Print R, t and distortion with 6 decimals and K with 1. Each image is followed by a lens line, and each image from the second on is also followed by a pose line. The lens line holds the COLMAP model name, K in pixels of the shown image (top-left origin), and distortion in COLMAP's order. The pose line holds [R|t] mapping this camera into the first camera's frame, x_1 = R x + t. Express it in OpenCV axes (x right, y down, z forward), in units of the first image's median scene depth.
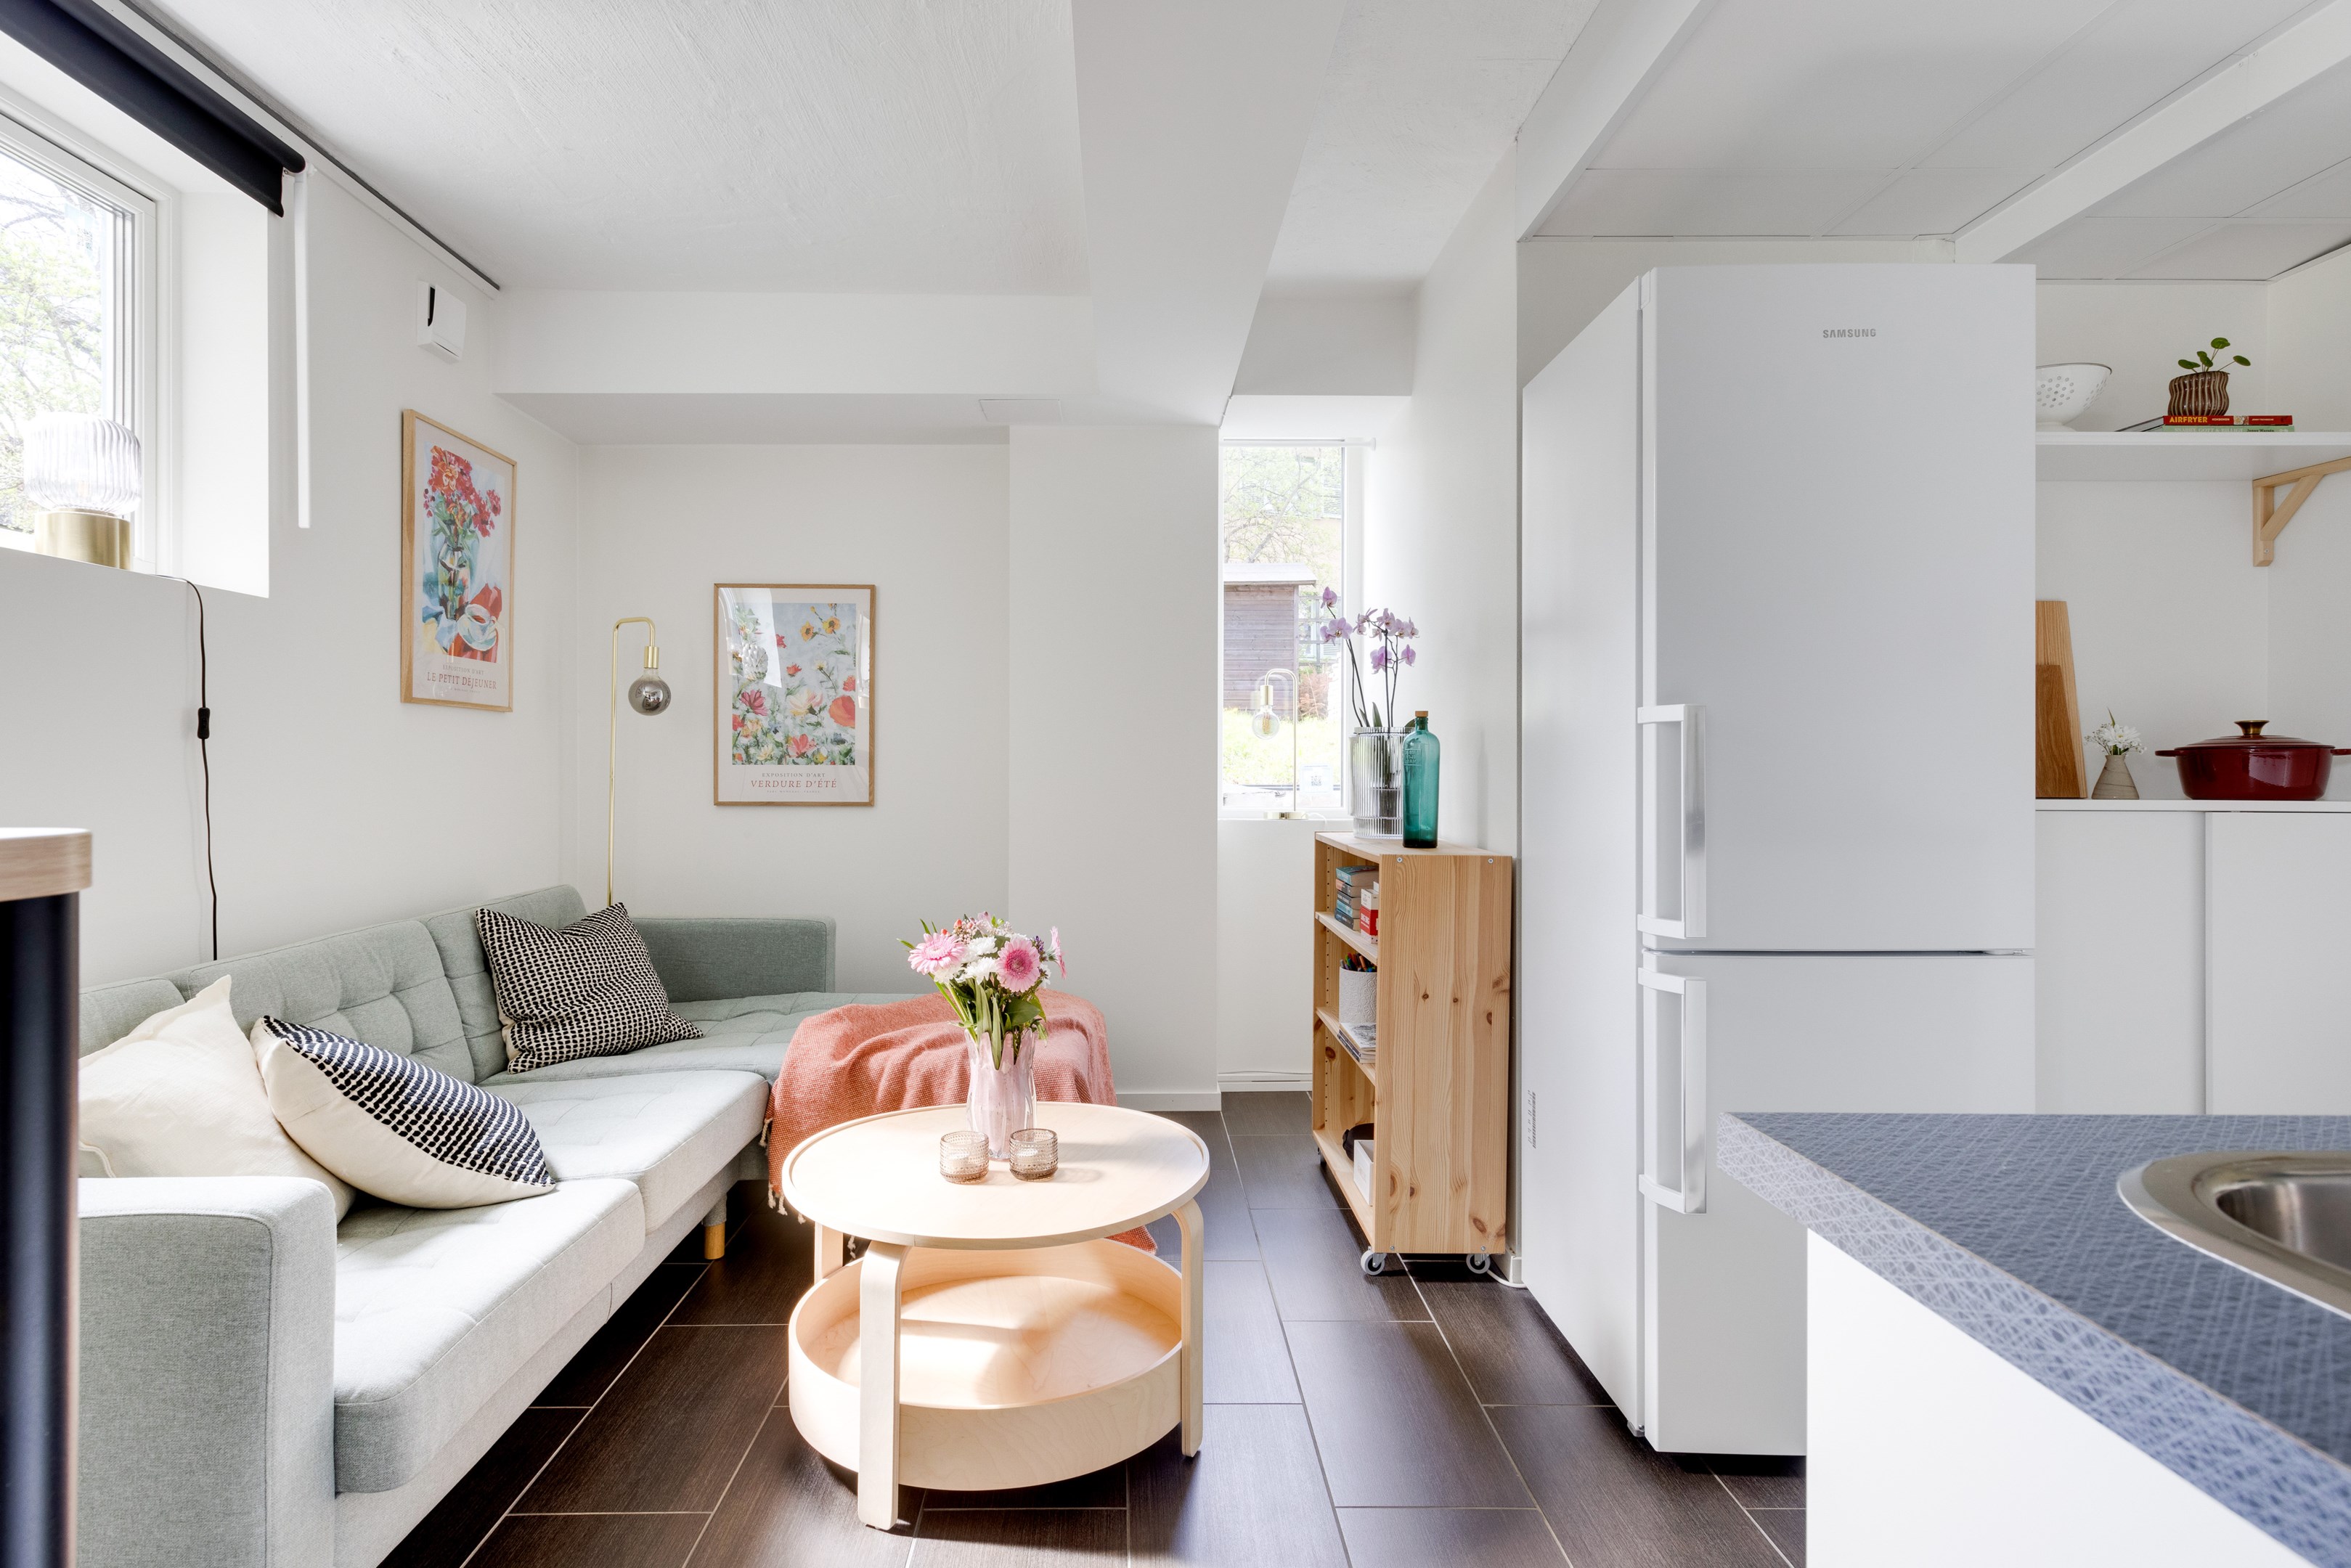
lens RADIAL K [[1256.6, 0, 1175.7], [0, 1256.6, 773.2], [0, 0, 1]] dist [-0.003905, -0.000165]
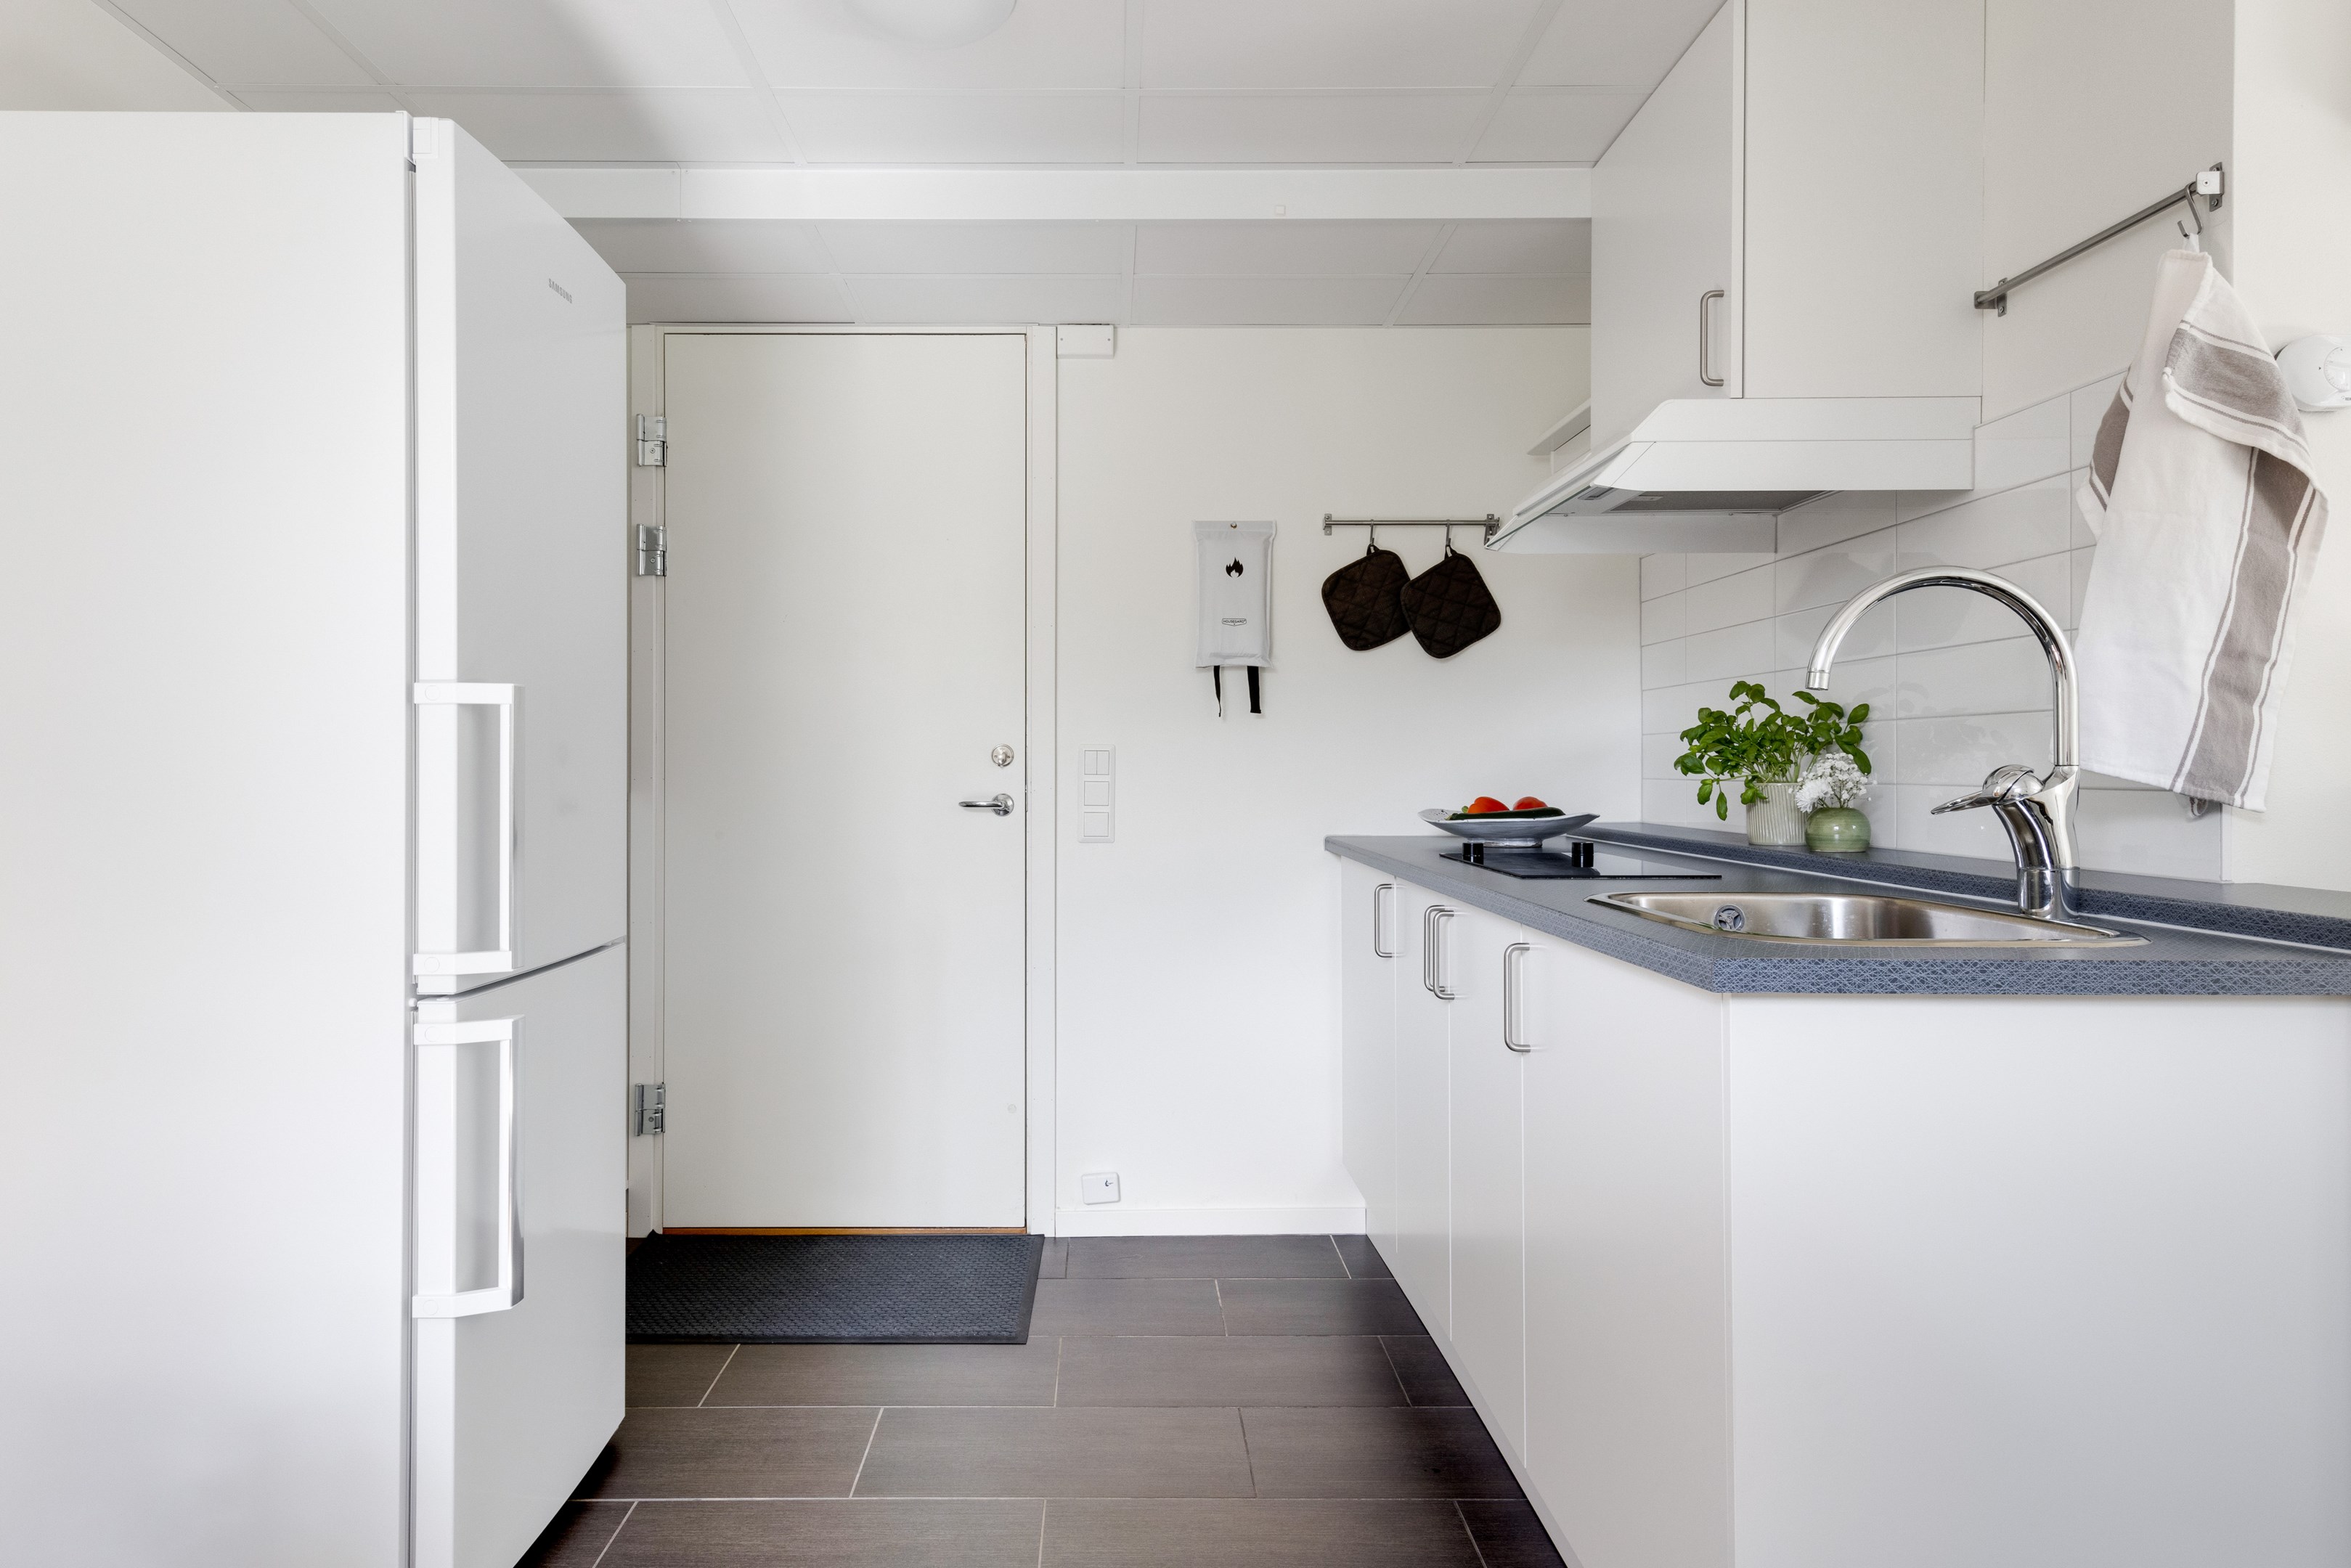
lens RADIAL K [[1432.4, 0, 1162.6], [0, 1432.4, 760.9], [0, 0, 1]] dist [0.005962, 0.000540]
pose [[0.063181, -0.010919, 0.997942, -0.489589], [0.010197, 0.999895, 0.010295, -0.009639], [-0.997950, 0.009525, 0.063286, 0.508196]]
